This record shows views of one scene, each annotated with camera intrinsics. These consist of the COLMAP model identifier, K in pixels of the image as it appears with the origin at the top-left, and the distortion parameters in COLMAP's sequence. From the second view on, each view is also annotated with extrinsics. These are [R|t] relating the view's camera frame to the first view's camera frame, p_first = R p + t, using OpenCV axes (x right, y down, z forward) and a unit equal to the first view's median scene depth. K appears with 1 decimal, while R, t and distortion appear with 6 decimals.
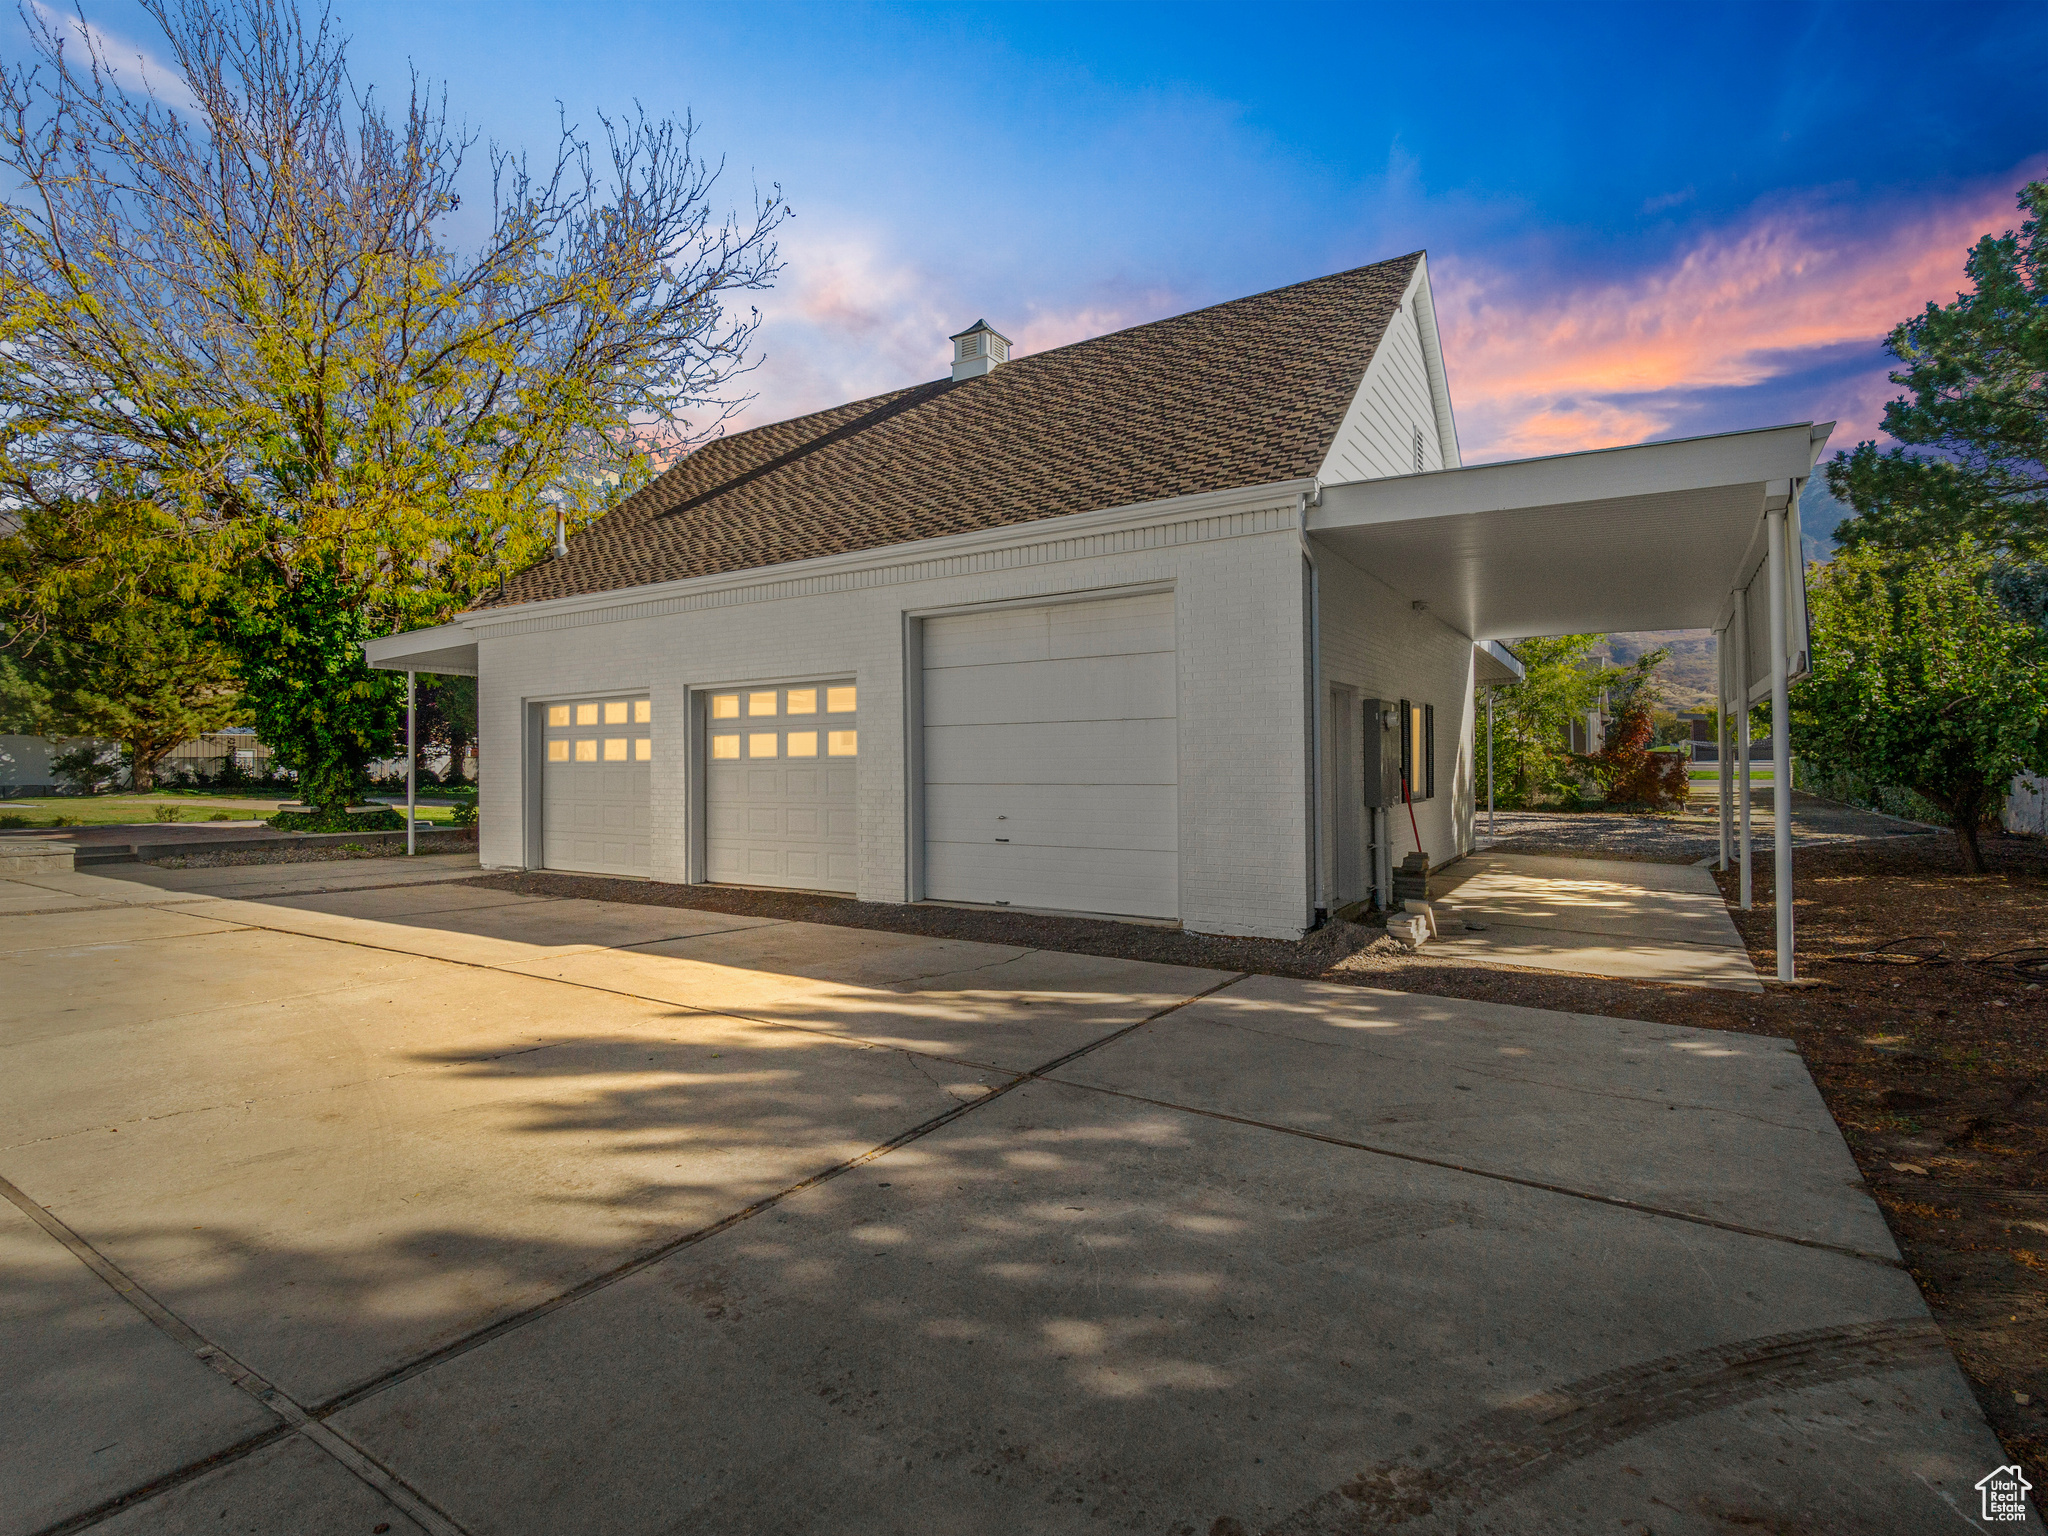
lens RADIAL K [[1002.3, 0, 1025.7], [0, 1002.3, 754.2], [0, 0, 1]] dist [0.000608, -0.000270]
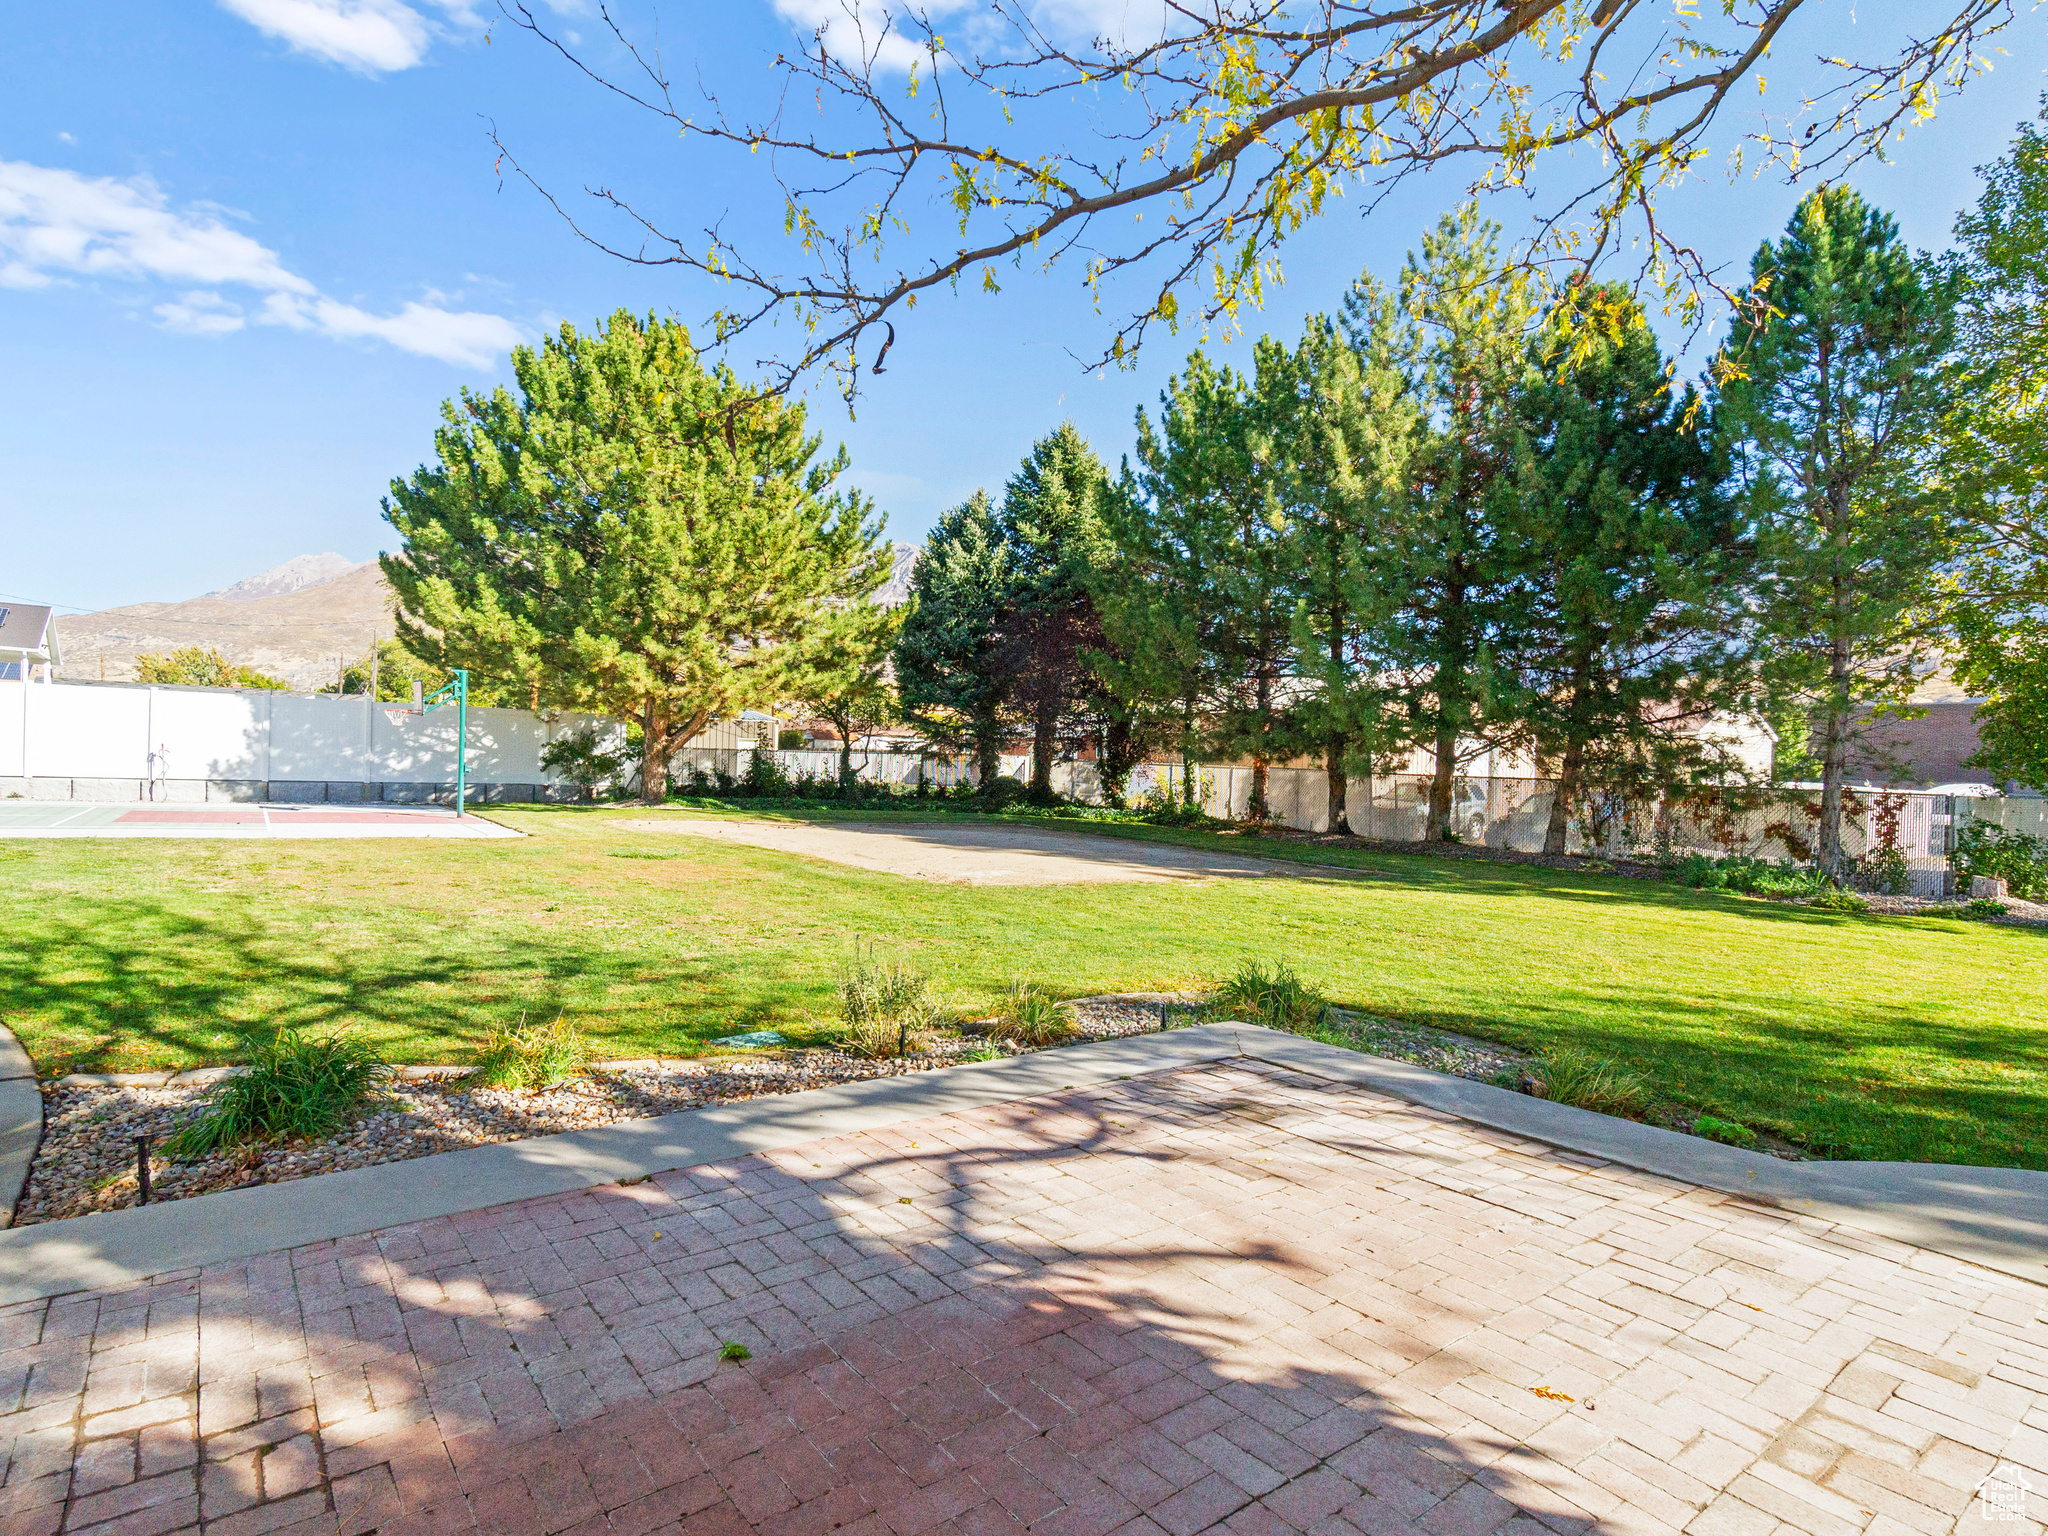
lens RADIAL K [[1002.3, 0, 1021.3], [0, 1002.3, 779.5], [0, 0, 1]] dist [0.000608, -0.000270]
pose [[0.943755, 0.038576, -0.328388, -0.486747], [-0.031800, 0.999156, 0.025981, 0.000079], [0.329113, -0.014077, 0.944185, 0.512555]]
